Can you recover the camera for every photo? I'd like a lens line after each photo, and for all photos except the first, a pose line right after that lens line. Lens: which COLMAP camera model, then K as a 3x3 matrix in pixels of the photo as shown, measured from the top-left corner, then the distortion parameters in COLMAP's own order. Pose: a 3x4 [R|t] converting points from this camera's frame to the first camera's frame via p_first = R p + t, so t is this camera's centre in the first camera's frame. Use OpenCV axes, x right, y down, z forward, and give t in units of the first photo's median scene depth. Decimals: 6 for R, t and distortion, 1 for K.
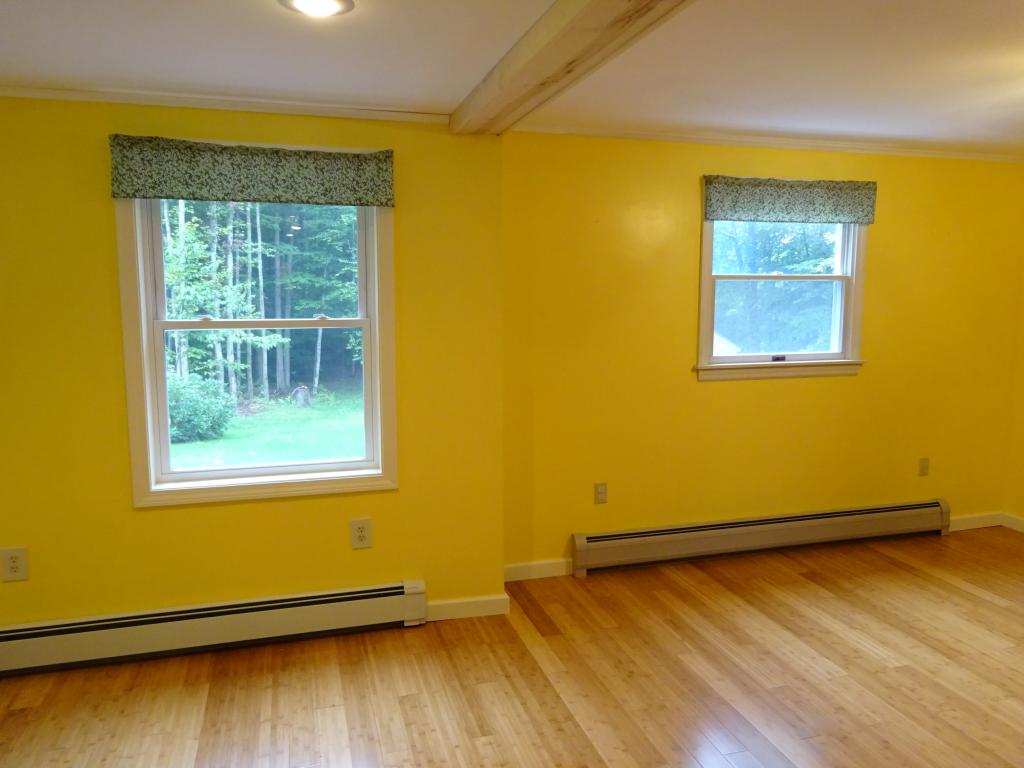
lens RADIAL K [[759.9, 0, 513.8], [0, 759.9, 382.2], [0, 0, 1]] dist [0.009745, -0.006012]
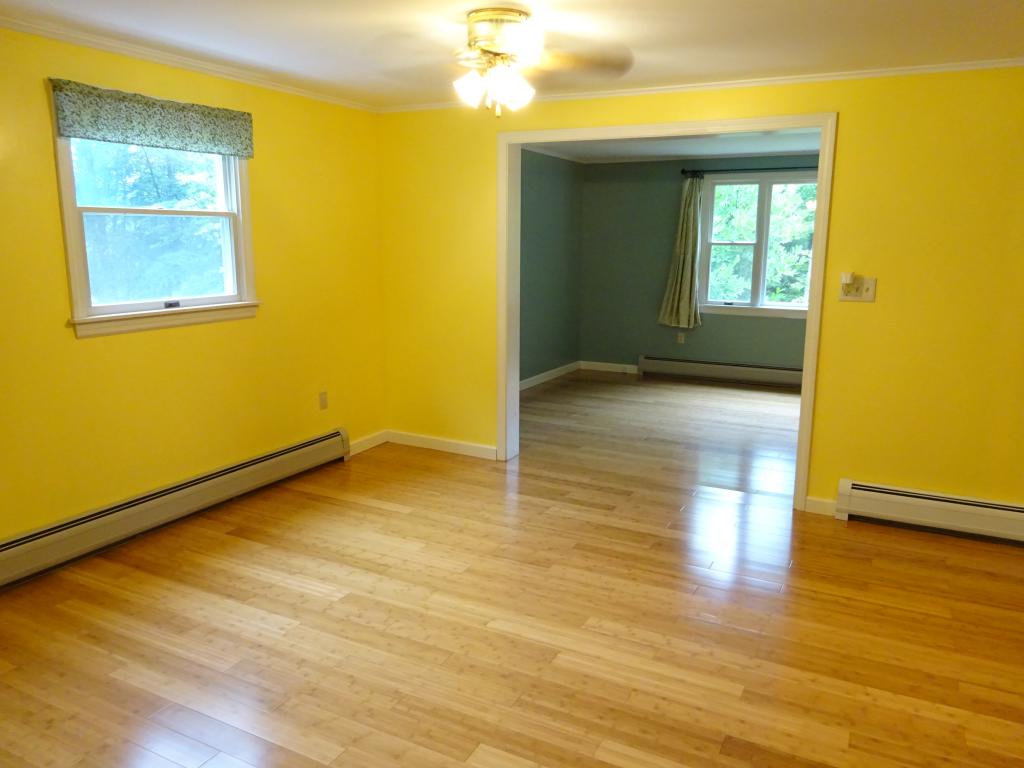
lens RADIAL K [[759.9, 0, 513.8], [0, 759.9, 382.2], [0, 0, 1]] dist [0.009745, -0.006012]
pose [[0.698542, -0.132034, 0.703282, -0.012795], [0.082613, 0.991138, 0.104020, -0.000919], [-0.710784, -0.014563, 0.703259, 0.105590]]
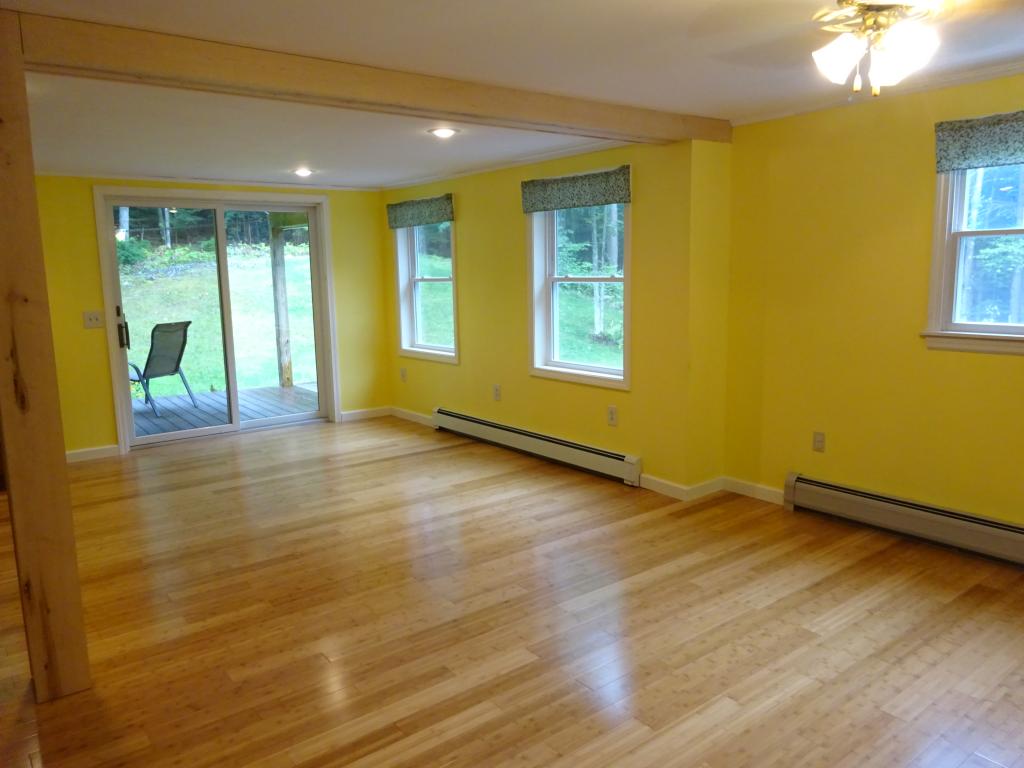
lens RADIAL K [[754.4, 0, 512.0], [0, 754.4, 384.0], [0, 0, 1]] dist [0.000644, -0.002242]
pose [[0.353877, 0.137413, -0.925142, 1.069596], [-0.090747, 0.989526, 0.112265, -0.018532], [0.930879, 0.044226, 0.362640, 0.231448]]
